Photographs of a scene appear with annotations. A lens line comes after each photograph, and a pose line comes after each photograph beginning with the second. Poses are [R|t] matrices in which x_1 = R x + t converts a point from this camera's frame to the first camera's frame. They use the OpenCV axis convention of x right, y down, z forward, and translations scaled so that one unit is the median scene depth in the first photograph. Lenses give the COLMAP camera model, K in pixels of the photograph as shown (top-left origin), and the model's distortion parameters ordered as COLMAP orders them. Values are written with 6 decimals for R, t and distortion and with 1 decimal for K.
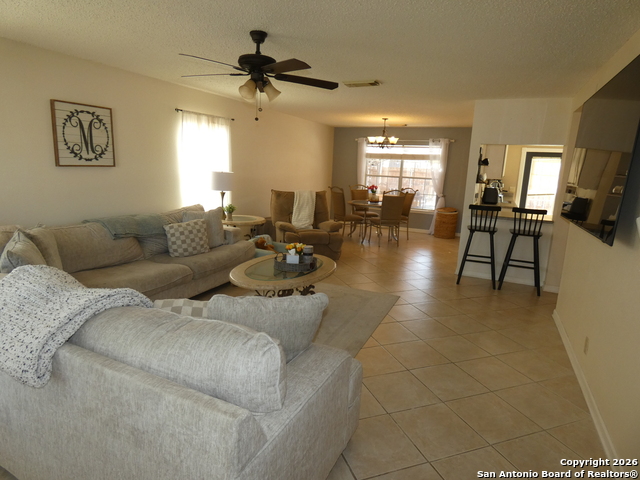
lens RADIAL K [[384.5, 0, 319.7], [0, 384.5, 242.7], [0, 0, 1]] dist [-0.001046, -0.002753]
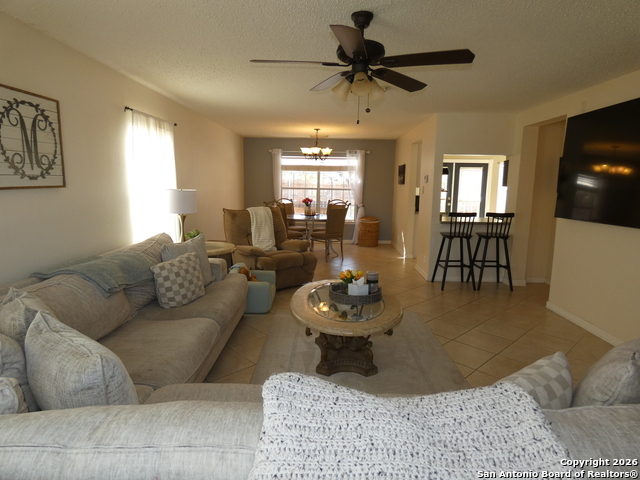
lens RADIAL K [[384.5, 0, 321.4], [0, 384.5, 237.3], [0, 0, 1]] dist [-0.001046, -0.002753]
pose [[0.915405, -0.085920, 0.393258, -0.322768], [0.103877, 0.994287, -0.024565, -0.040068], [-0.388900, 0.063337, 0.919100, 0.179582]]
